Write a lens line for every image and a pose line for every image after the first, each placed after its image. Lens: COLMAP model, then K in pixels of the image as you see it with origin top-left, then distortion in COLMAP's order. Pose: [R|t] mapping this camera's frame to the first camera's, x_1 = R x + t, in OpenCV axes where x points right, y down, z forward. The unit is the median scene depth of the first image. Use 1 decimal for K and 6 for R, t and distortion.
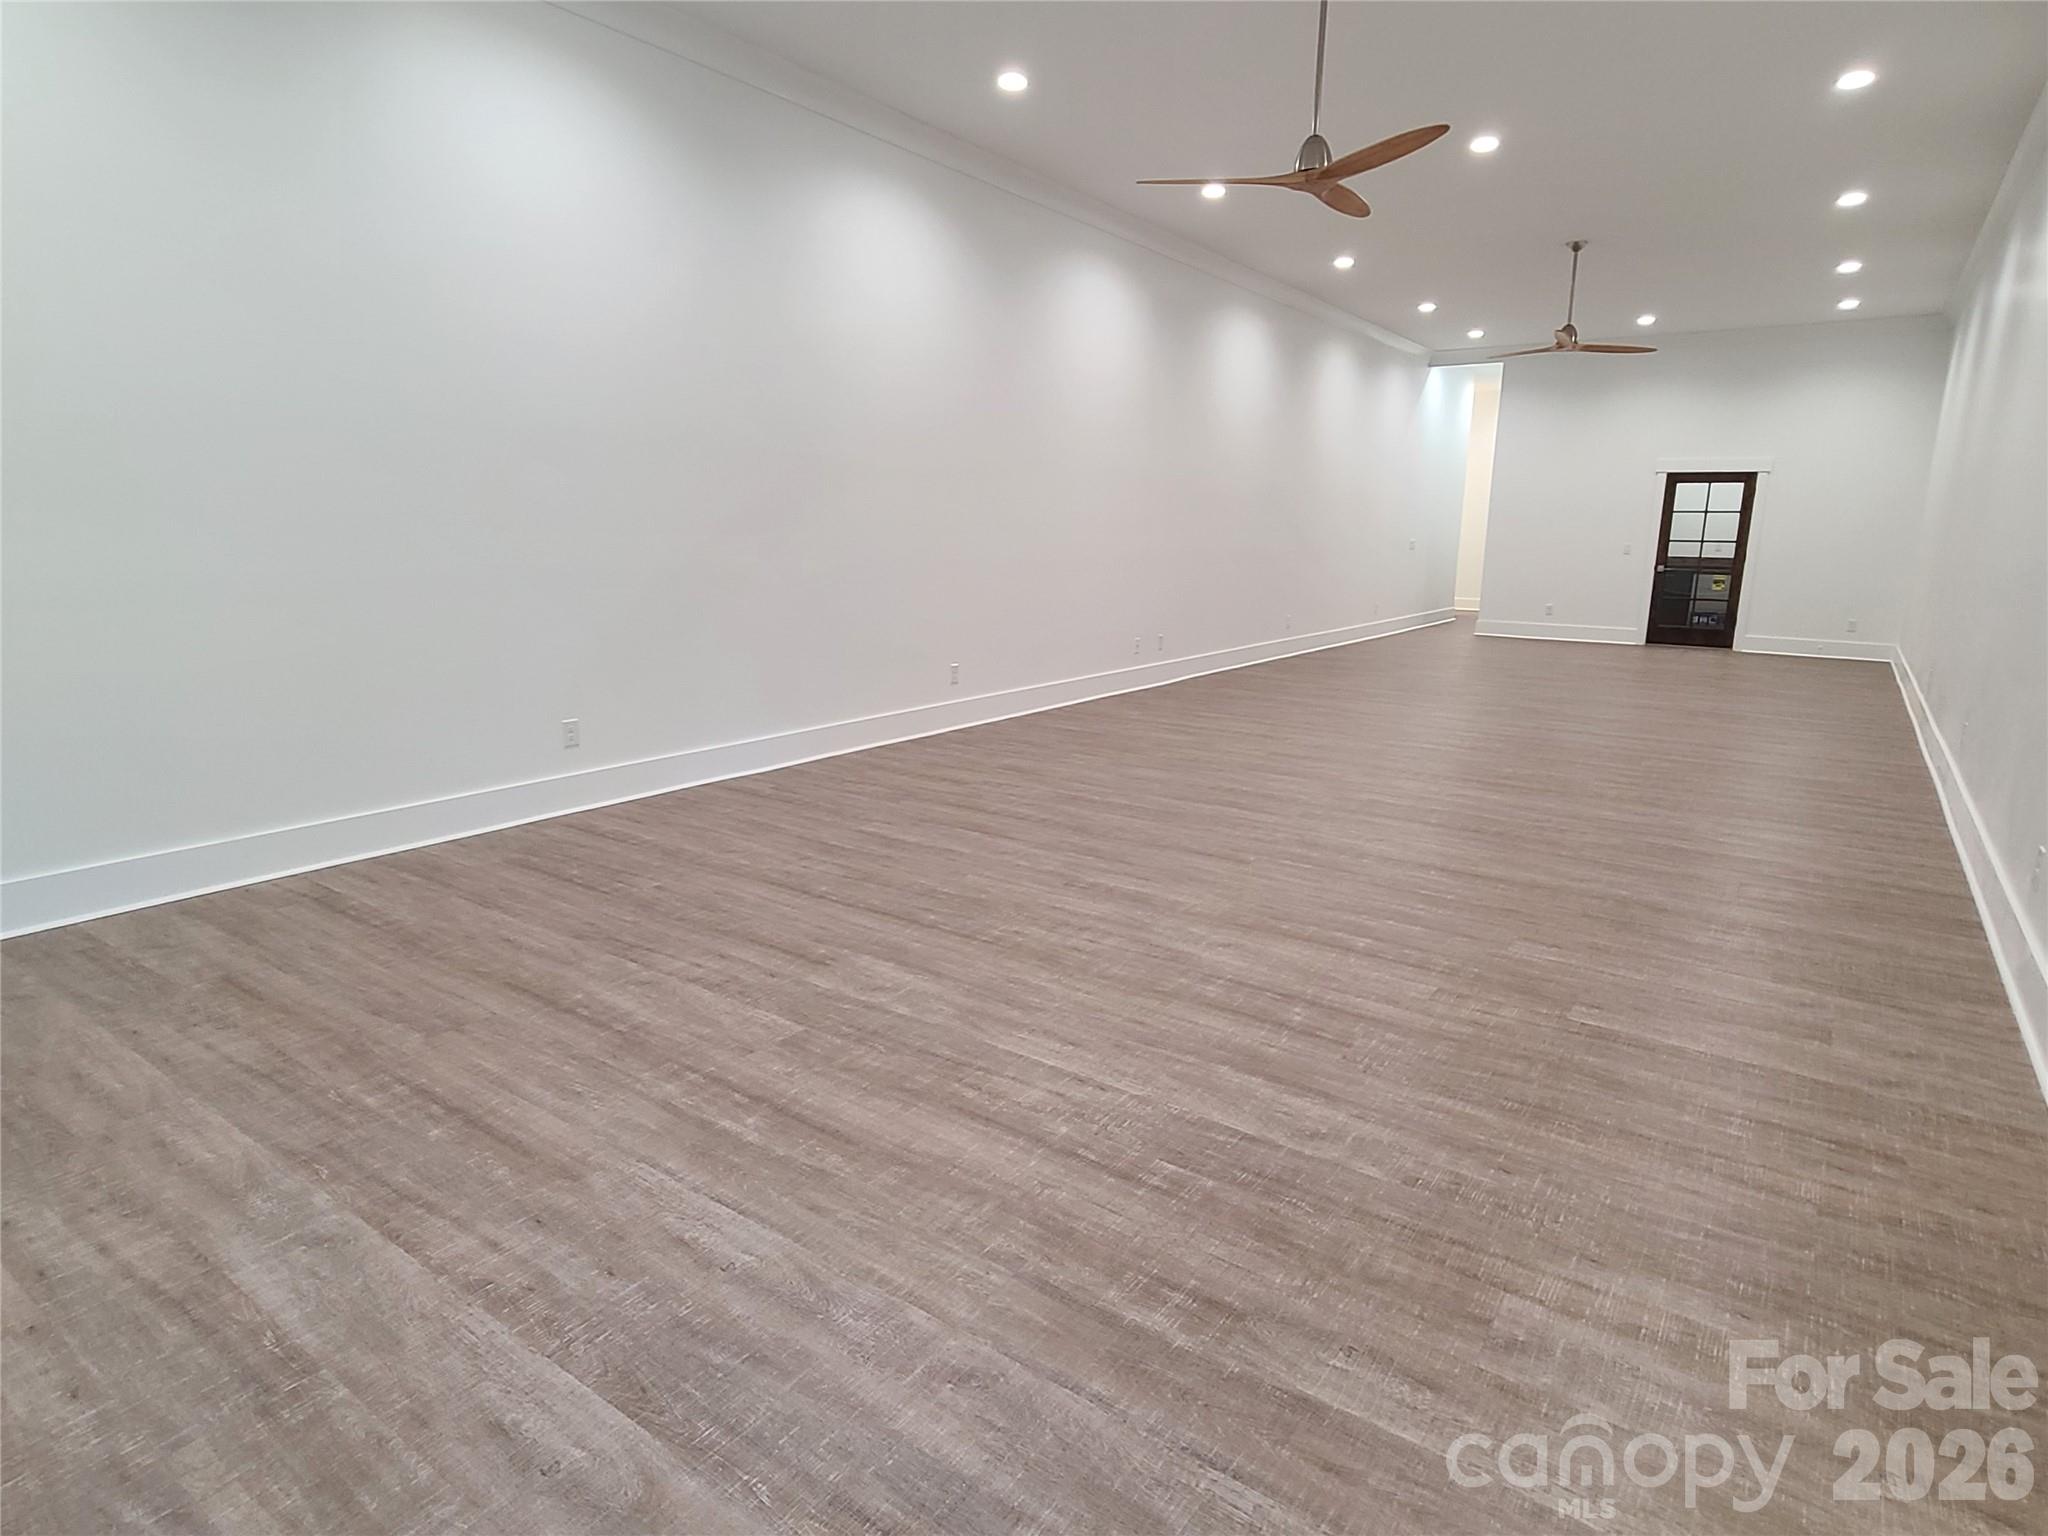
lens RADIAL K [[1129.9, 0, 1039.1], [0, 1129.9, 767.2], [0, 0, 1]] dist [0.002519, -0.000831]
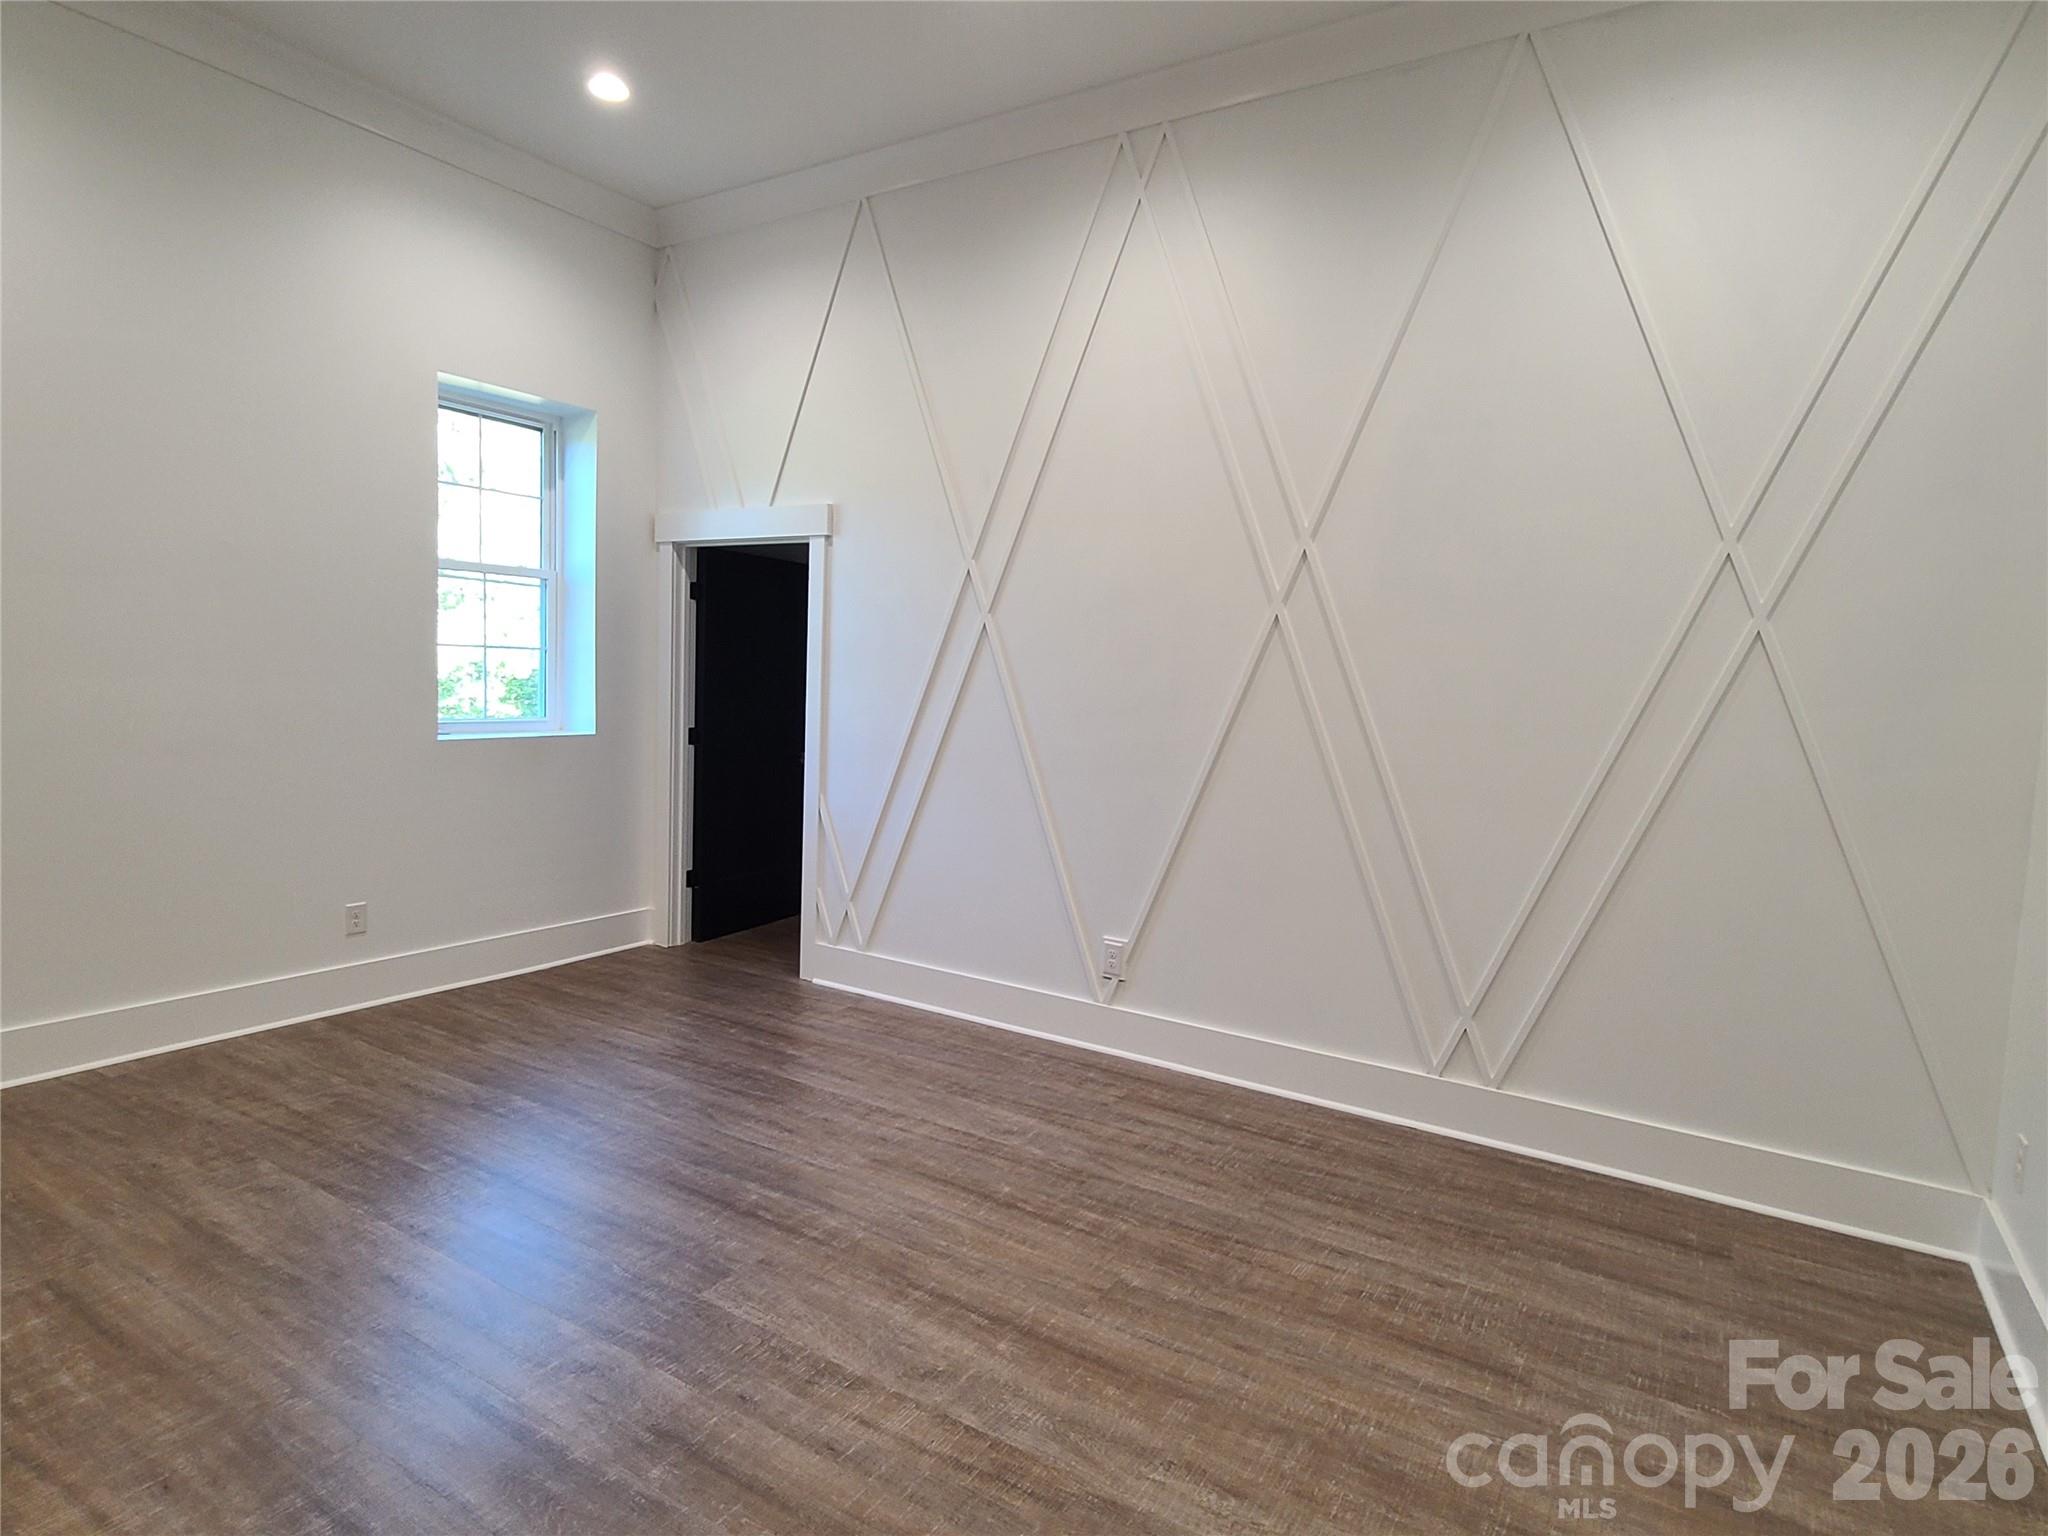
lens RADIAL K [[1129.9, 0, 1039.1], [0, 1129.9, 767.2], [0, 0, 1]] dist [0.002519, -0.000831]
pose [[-0.997231, -0.047442, -0.057262, -0.427899], [-0.062315, 0.953352, 0.295359, -0.446620], [0.040578, 0.298110, -0.953669, 1.850578]]
